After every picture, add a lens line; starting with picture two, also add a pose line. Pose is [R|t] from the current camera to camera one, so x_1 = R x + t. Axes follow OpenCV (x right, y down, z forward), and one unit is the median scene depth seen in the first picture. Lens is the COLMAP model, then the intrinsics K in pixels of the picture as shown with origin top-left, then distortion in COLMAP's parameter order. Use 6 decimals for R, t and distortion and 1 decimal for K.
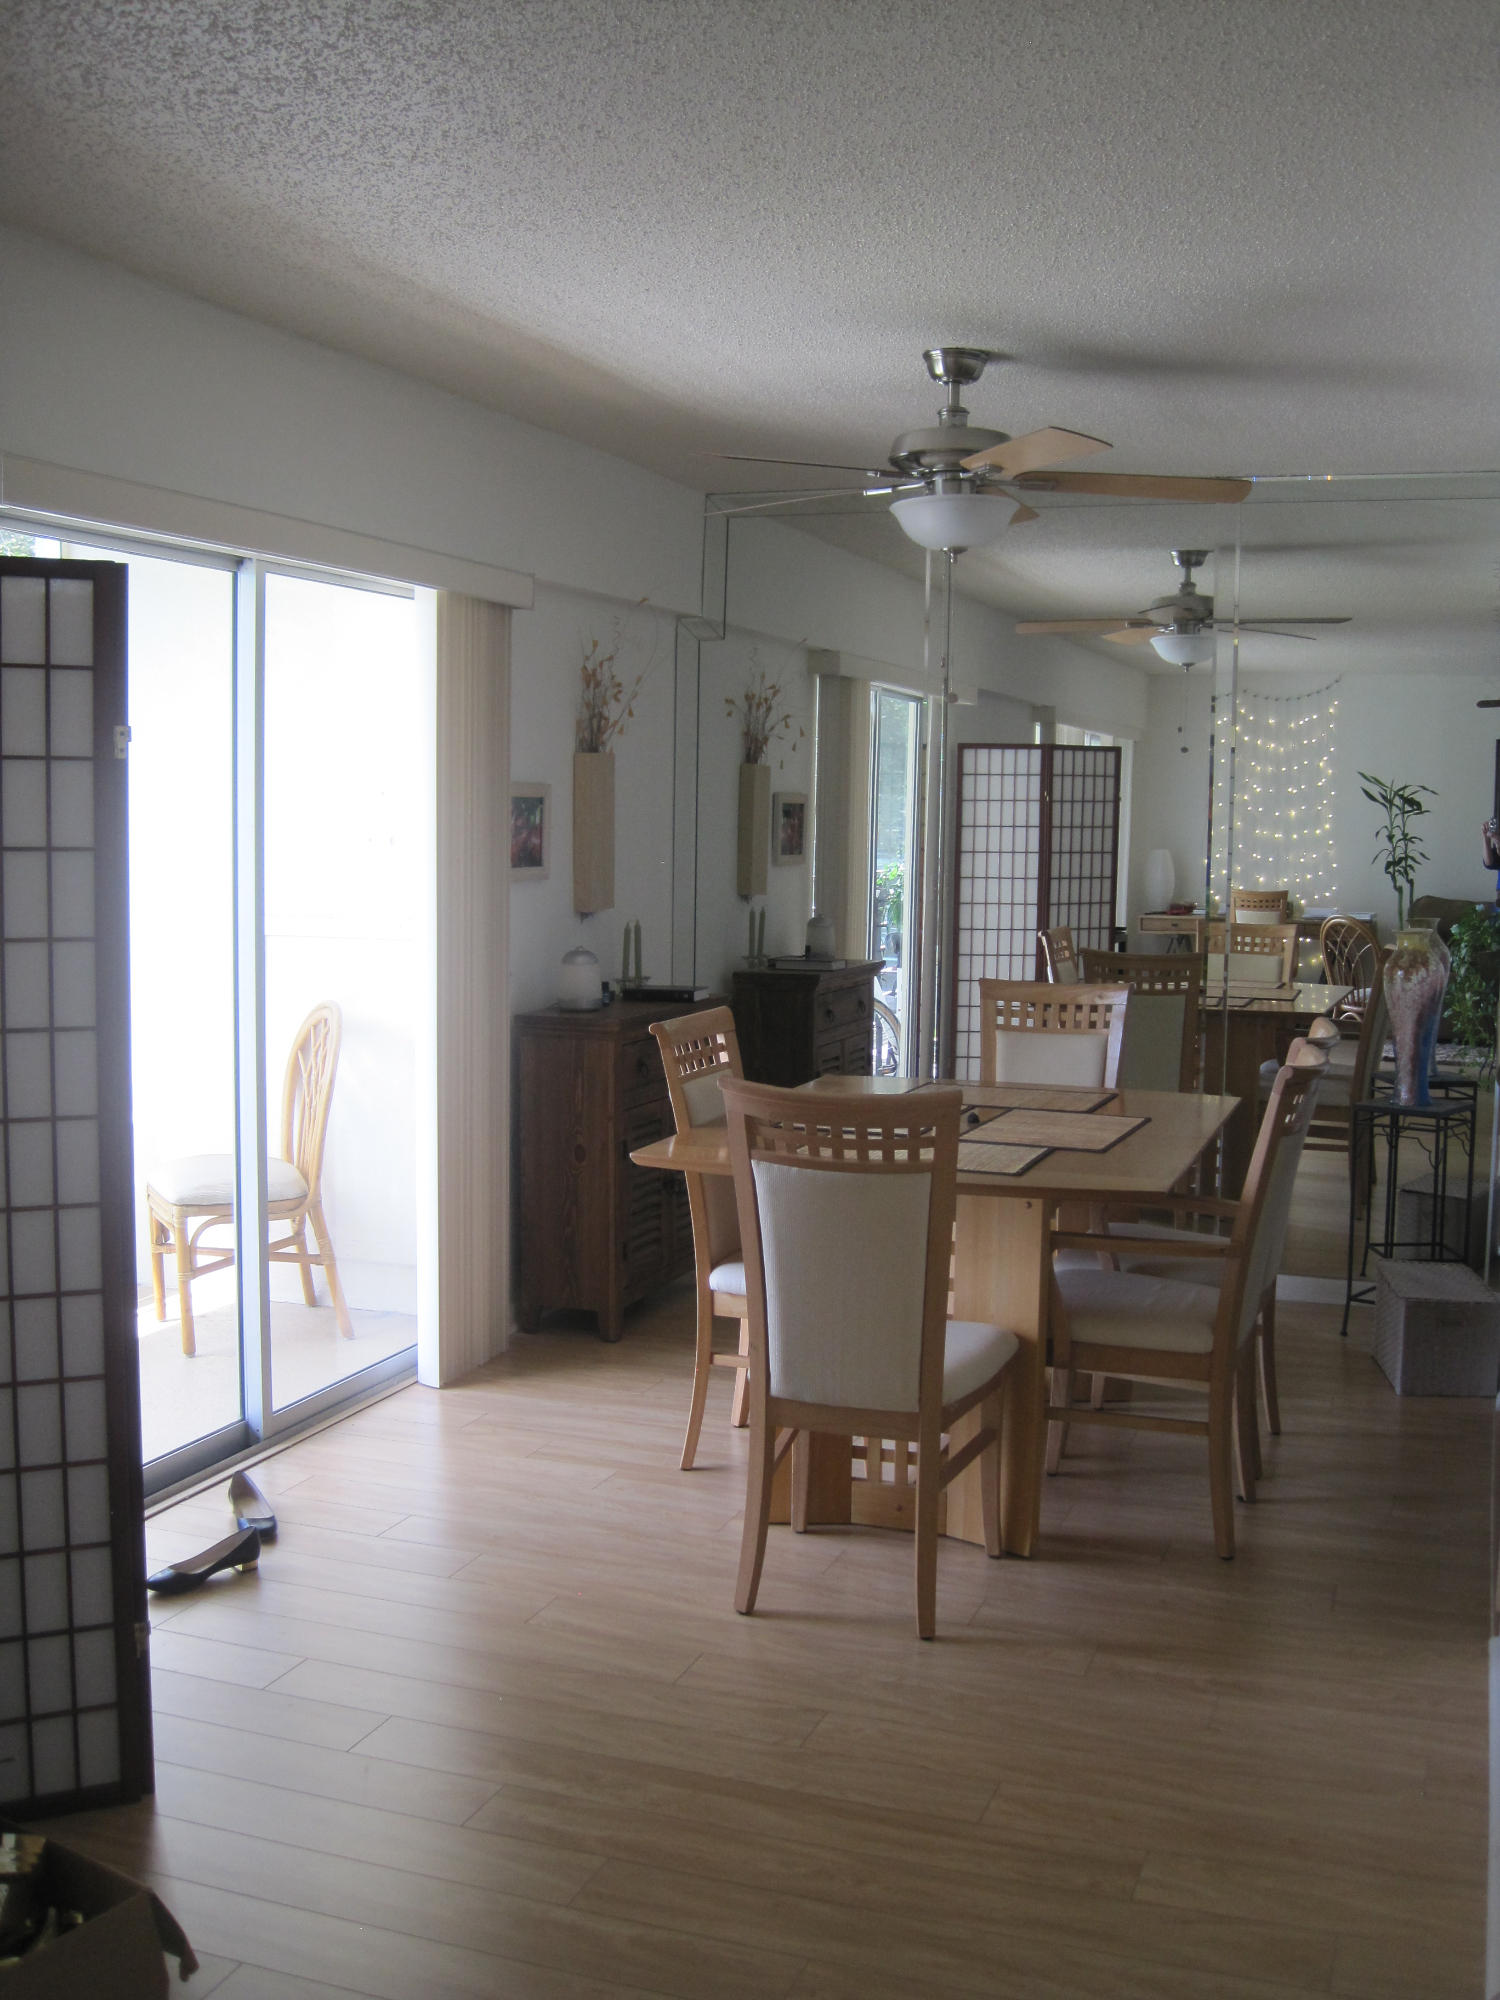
lens RADIAL K [[2071.5, 0, 750.0], [0, 2071.5, 1000.0], [0, 0, 1]] dist [-0.178288, 0.132532]
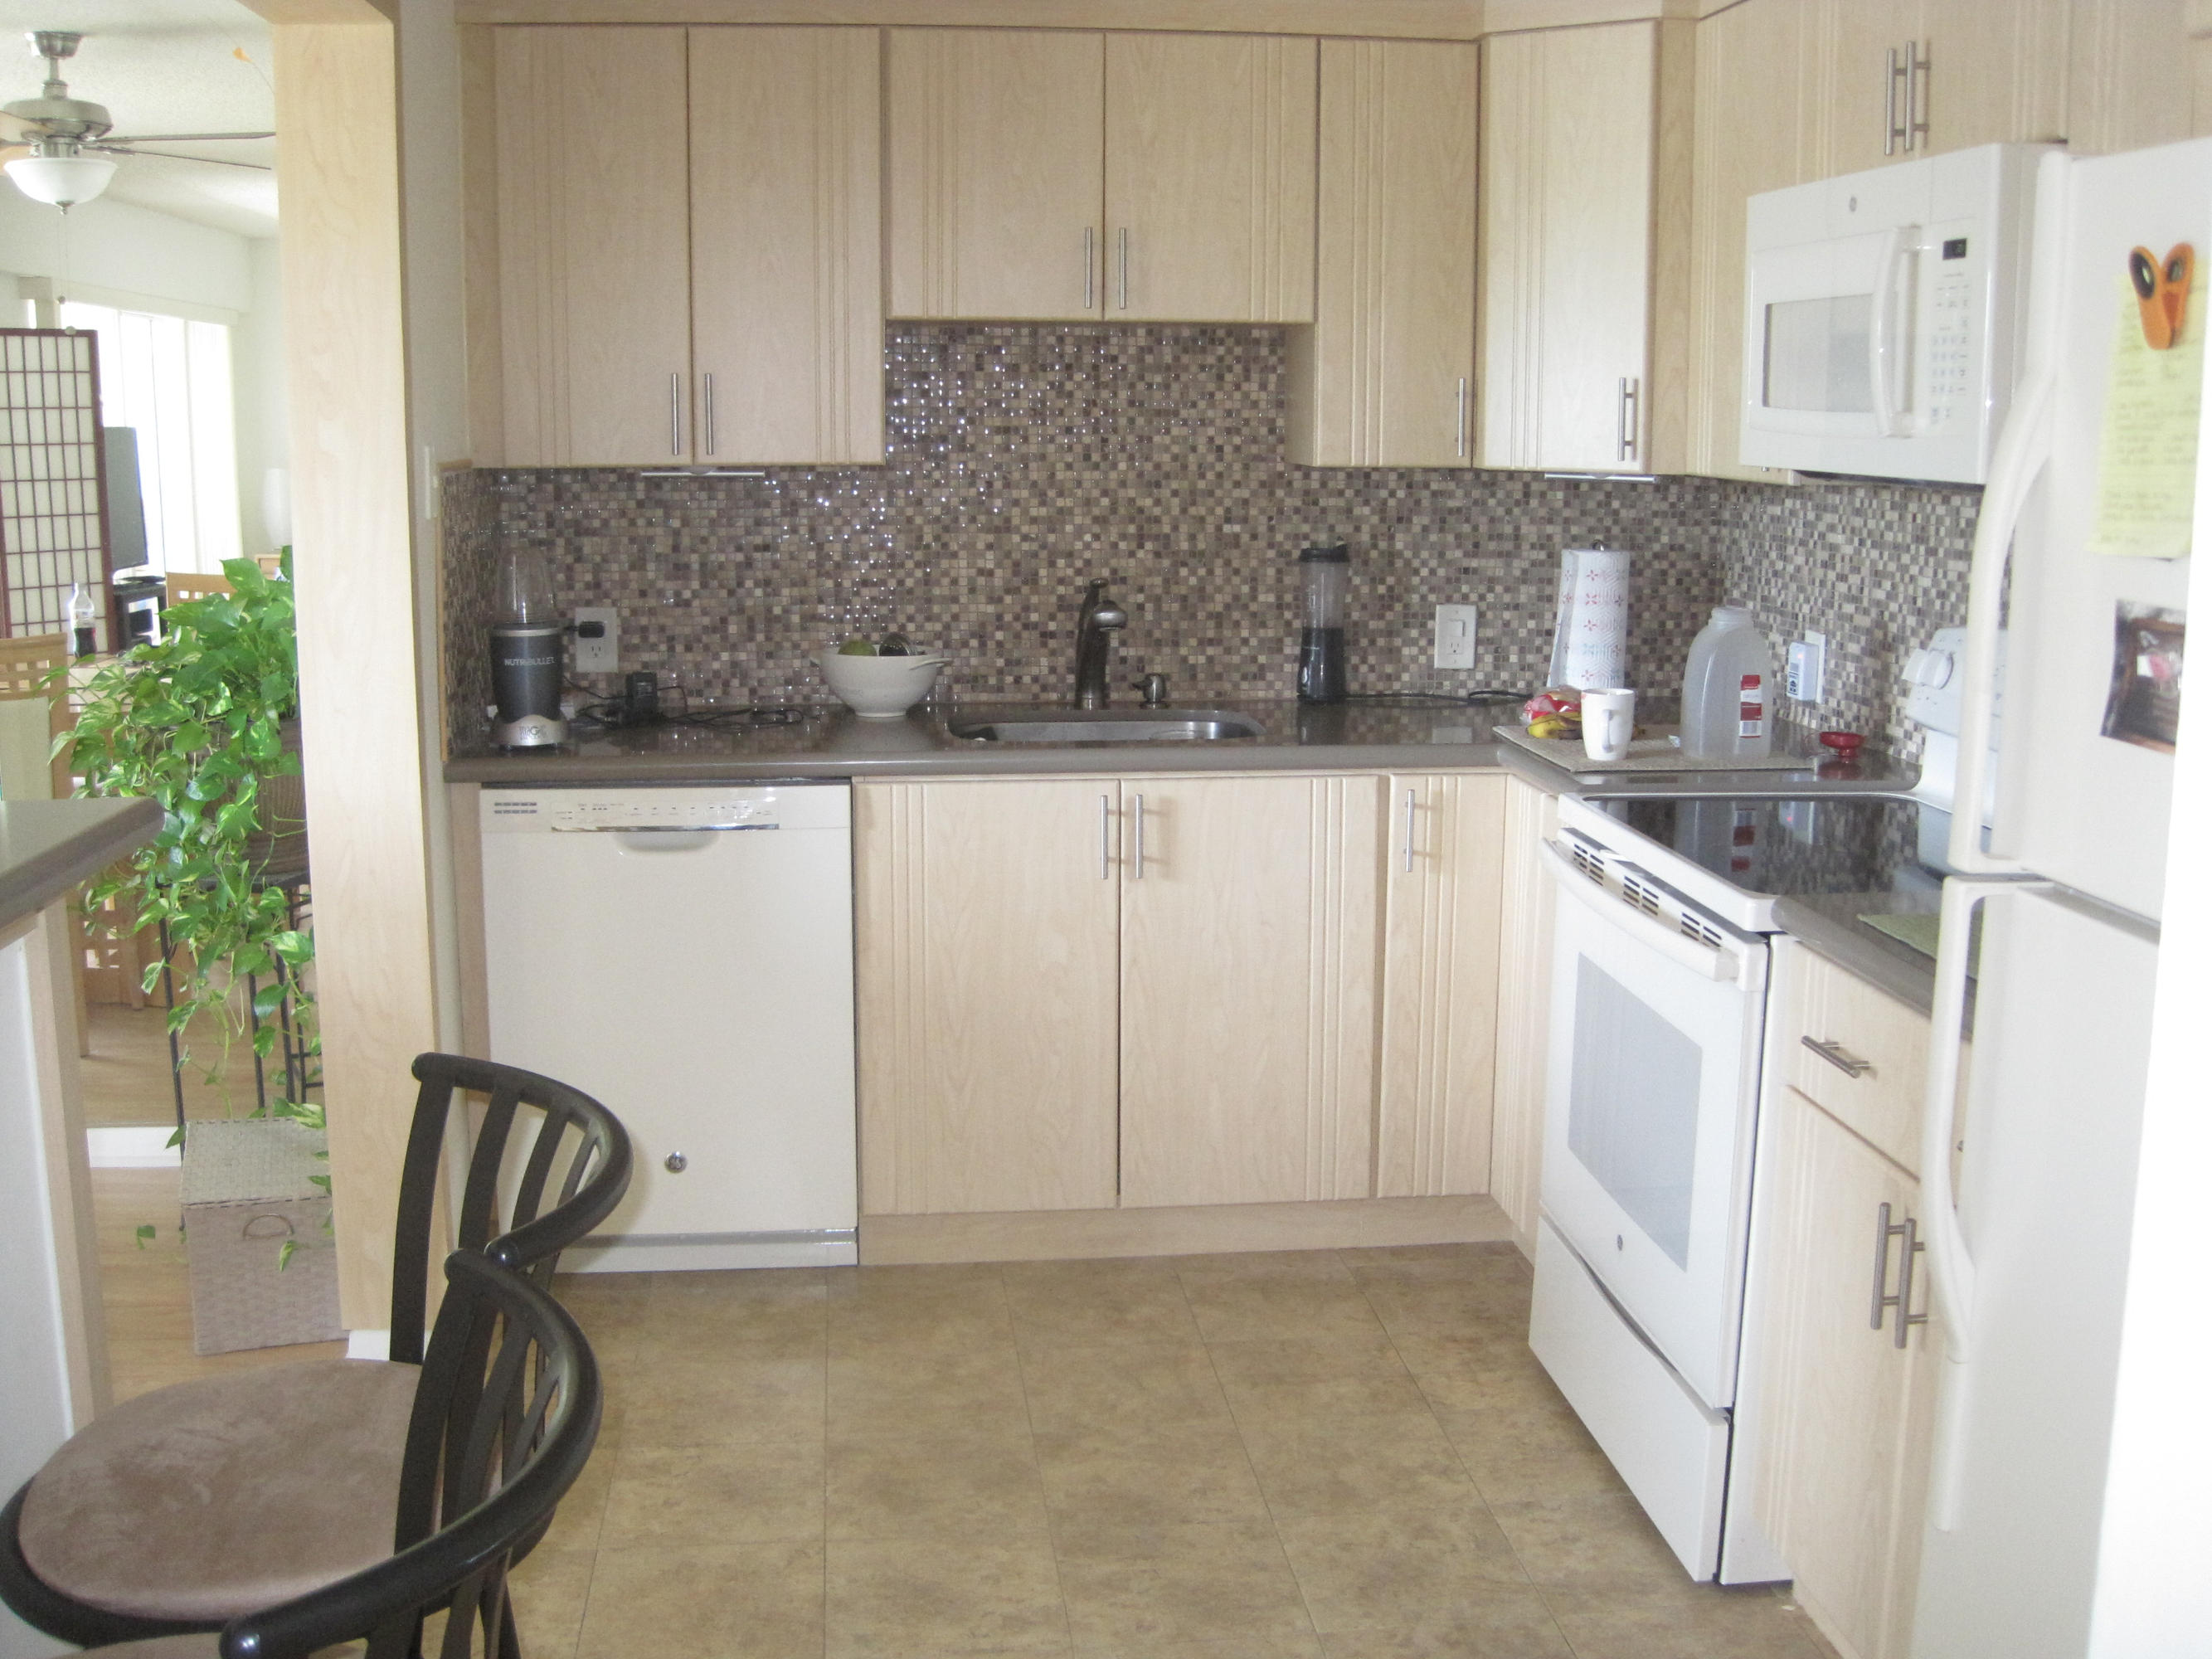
lens RADIAL K [[2281.2, 0, 1118.9], [0, 2281.2, 800.2], [0, 0, 1]] dist [-0.178755, 0.160879]
pose [[0.893430, -0.088485, 0.440402, 0.253864], [0.052775, 0.994294, 0.092709, -0.020550], [-0.446092, -0.059587, 0.893001, 0.239314]]
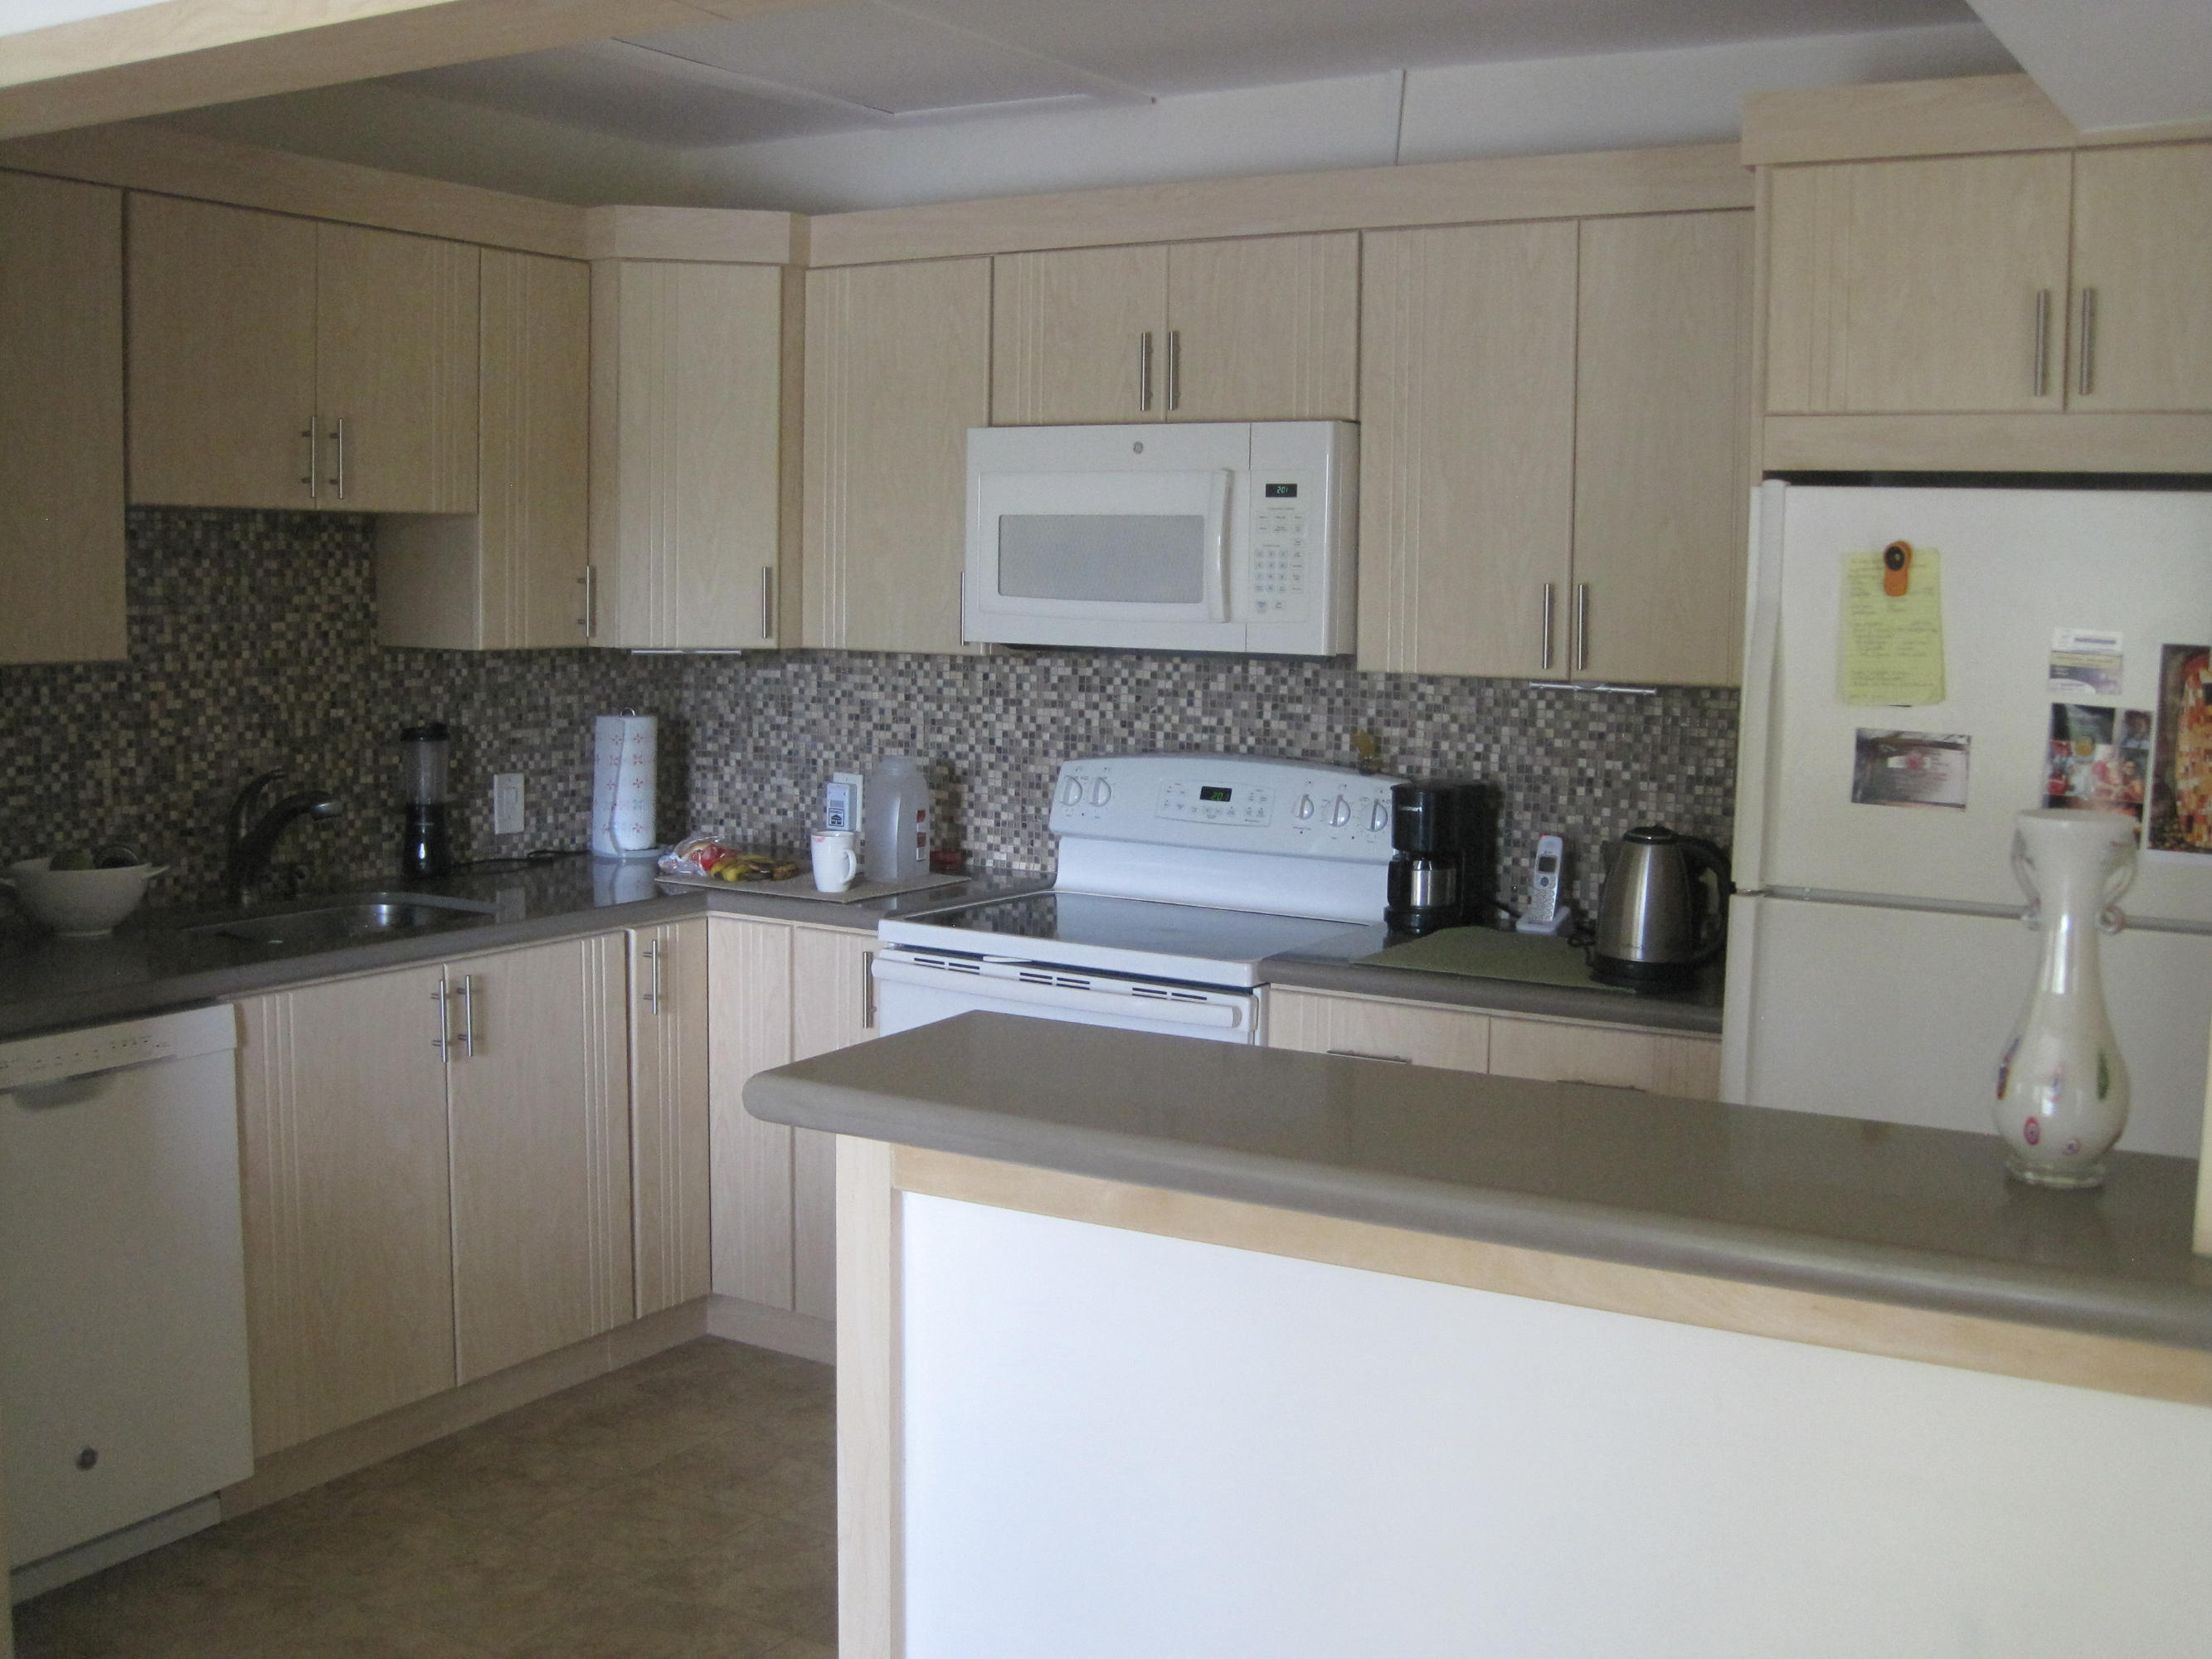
lens RADIAL K [[2291.3, 0, 1109.4], [0, 2291.3, 804.6], [0, 0, 1]] dist [-0.178288, 0.132532]
pose [[0.200378, -0.111980, 0.973298, -0.049803], [0.079741, 0.992015, 0.097716, -0.059861], [-0.976468, 0.058032, 0.207707, 0.490192]]
